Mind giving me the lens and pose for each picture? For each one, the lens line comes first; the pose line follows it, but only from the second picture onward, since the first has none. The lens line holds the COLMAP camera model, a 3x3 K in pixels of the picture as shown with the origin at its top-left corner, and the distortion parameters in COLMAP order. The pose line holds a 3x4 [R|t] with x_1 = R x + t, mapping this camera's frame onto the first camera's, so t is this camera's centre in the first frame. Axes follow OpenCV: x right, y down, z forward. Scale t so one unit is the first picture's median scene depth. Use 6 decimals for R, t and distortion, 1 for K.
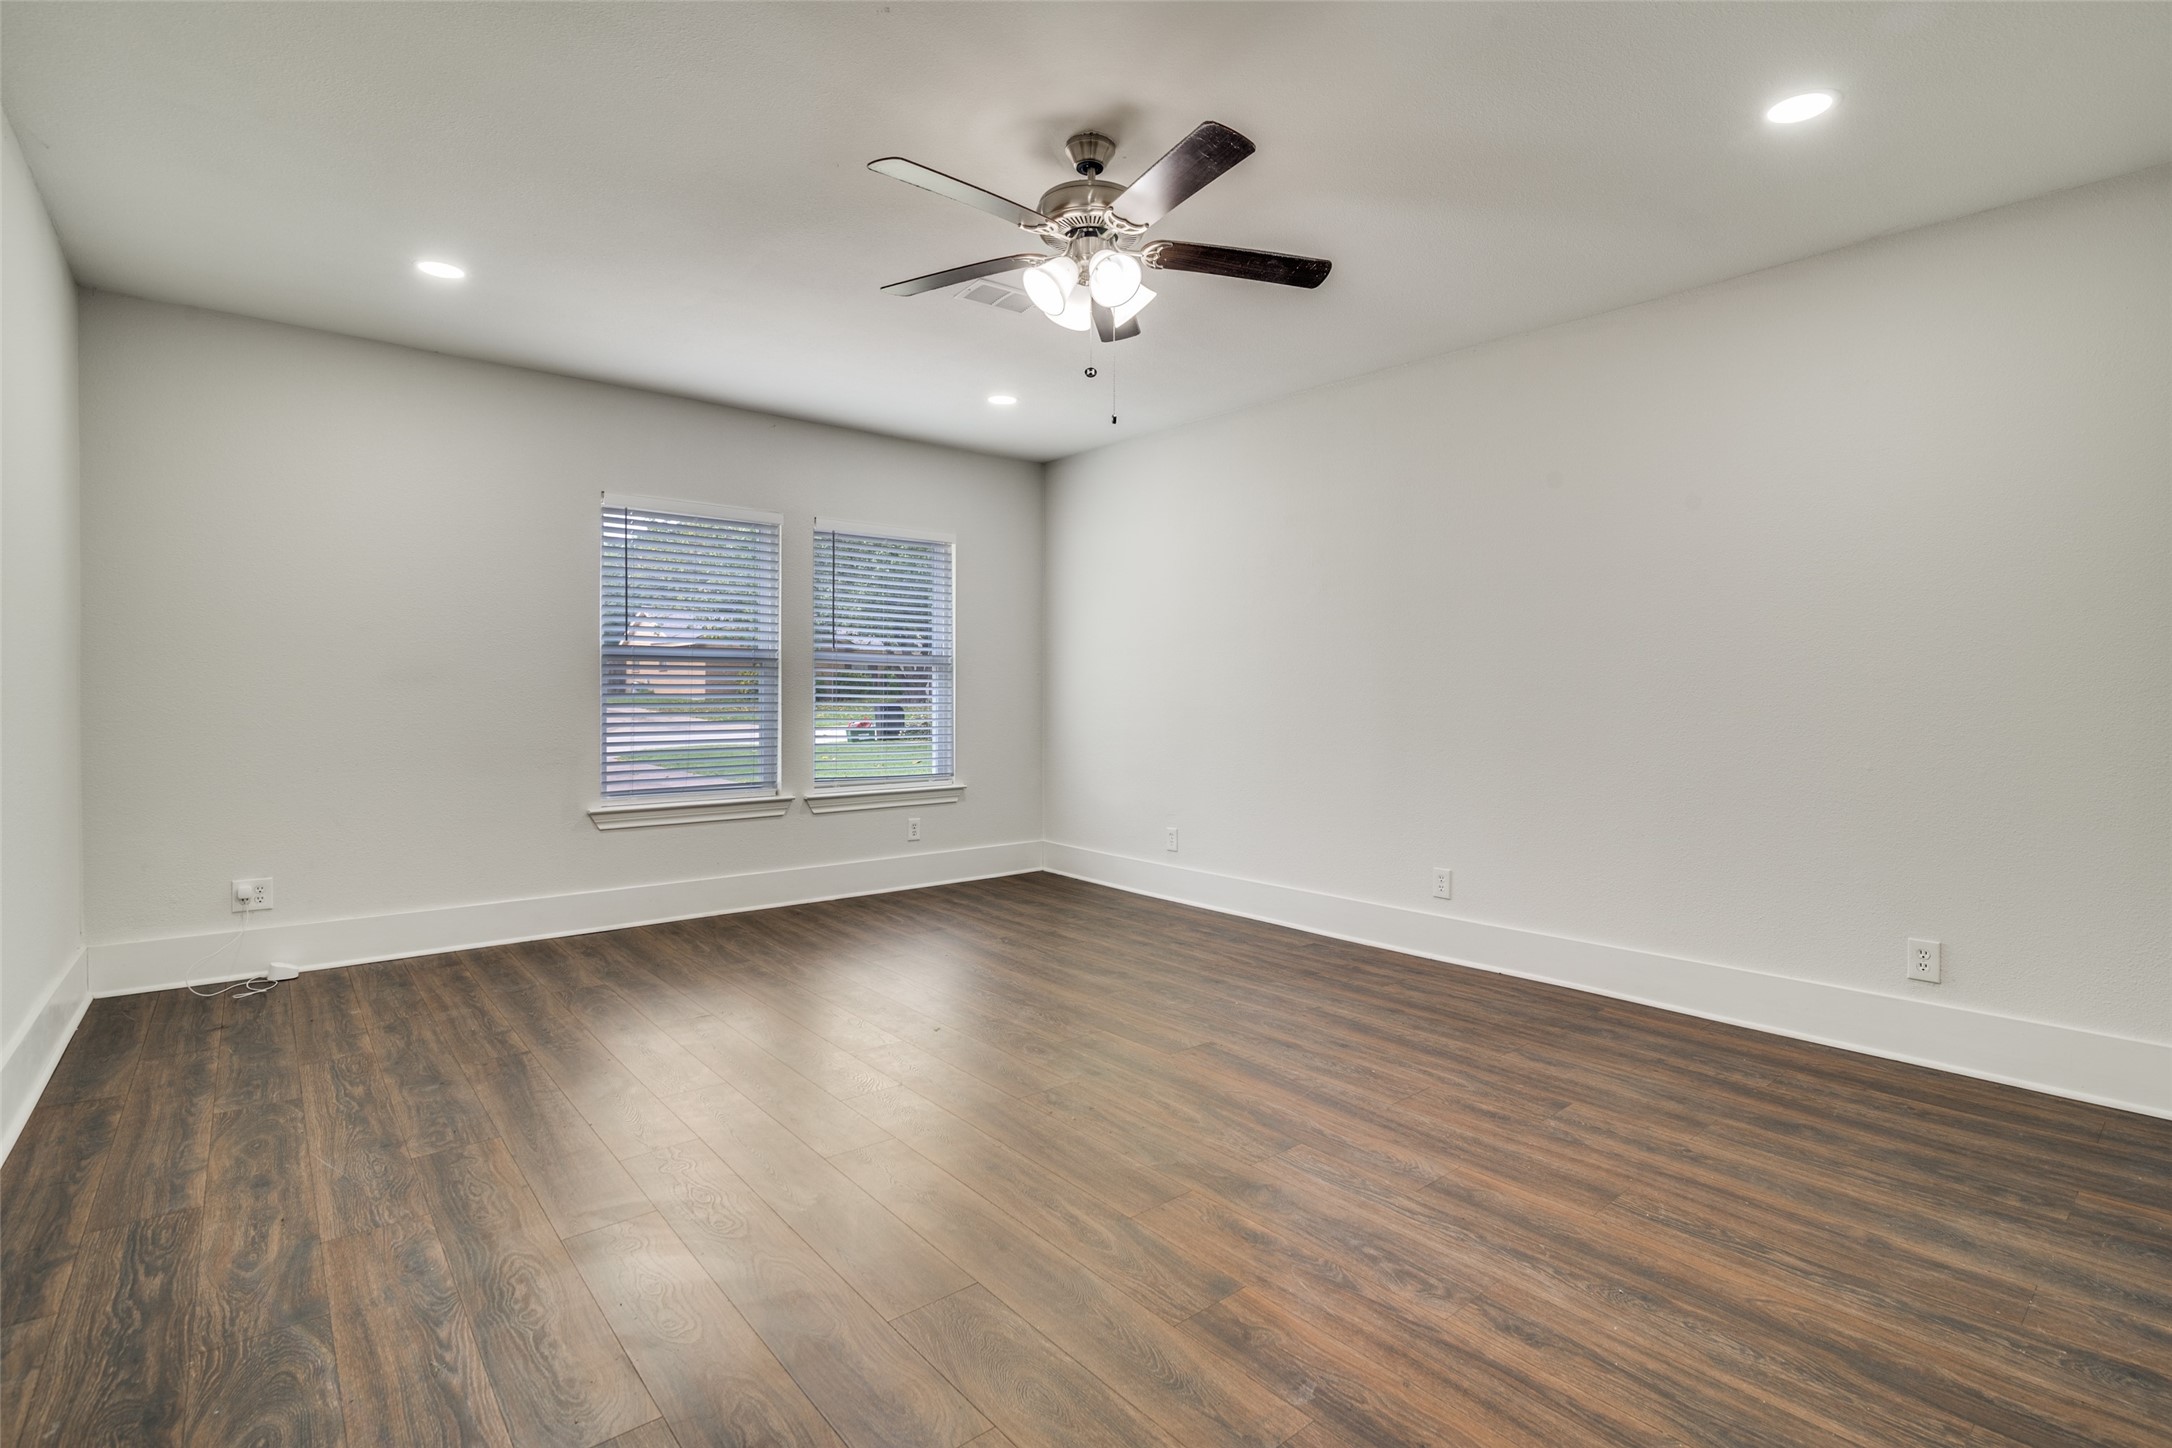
lens RADIAL K [[1037.5, 0, 1077.8], [0, 1037.5, 691.4], [0, 0, 1]] dist [-0.020219, 0.000127]
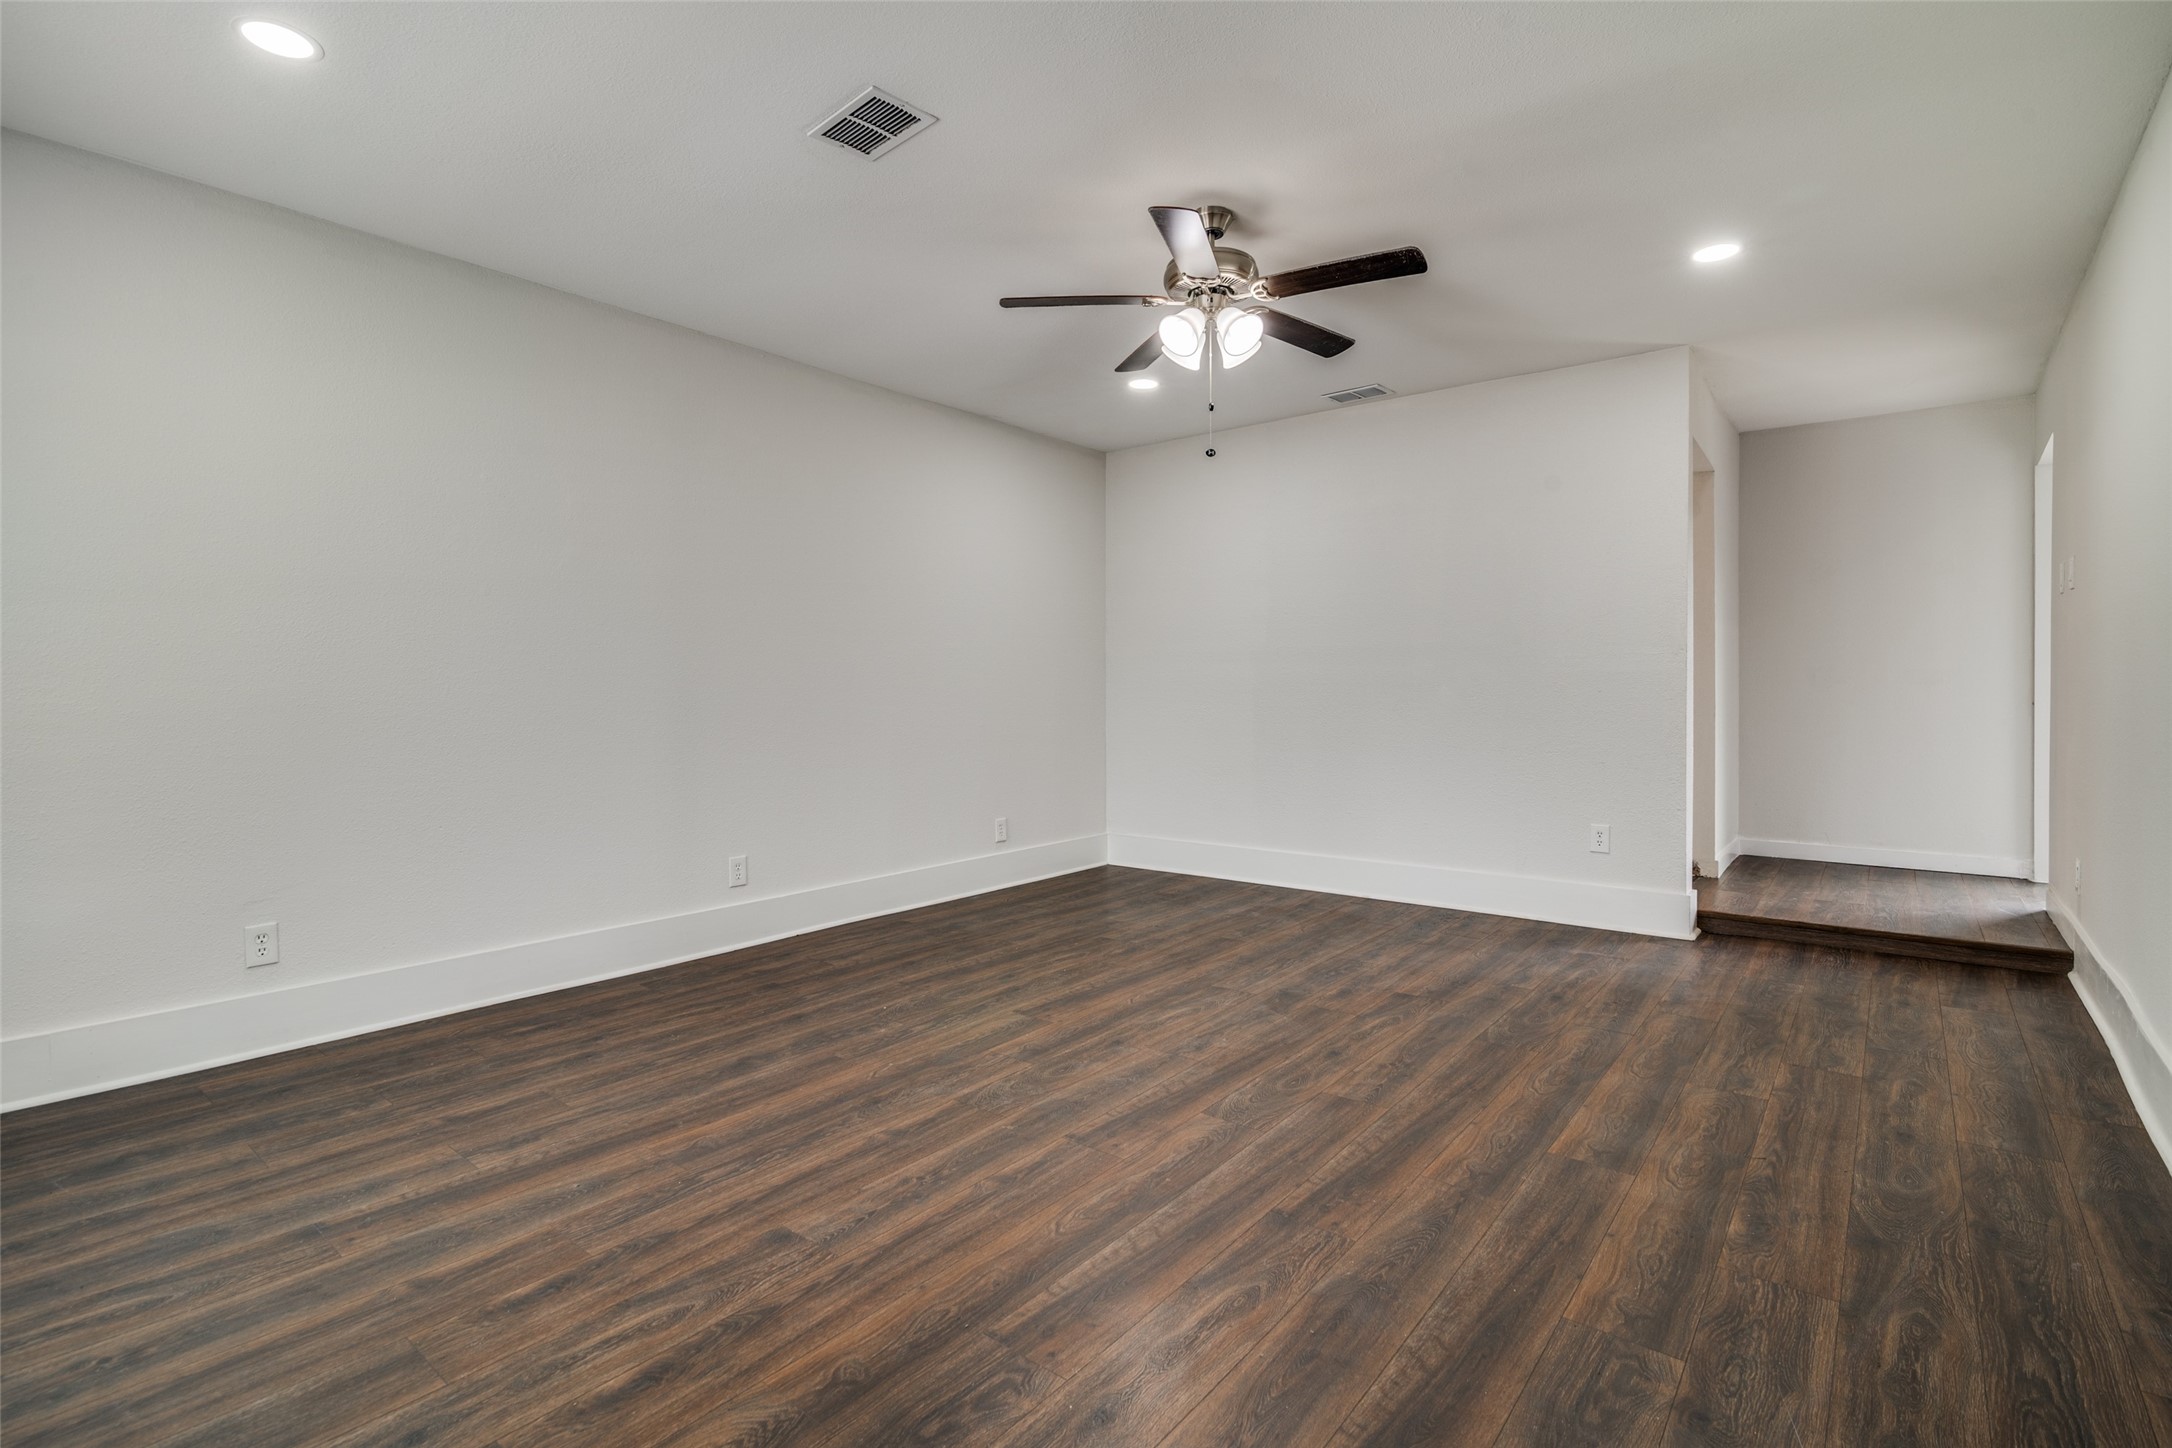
lens RADIAL K [[1068.8, 0, 1088.0], [0, 1068.8, 657.7], [0, 0, 1]] dist [-0.000339, -0.006668]
pose [[-0.240912, 0.025491, 0.970212, -1.480628], [-0.001708, 0.999642, -0.026688, 0.010751], [-0.970545, -0.008087, -0.240783, 1.843141]]
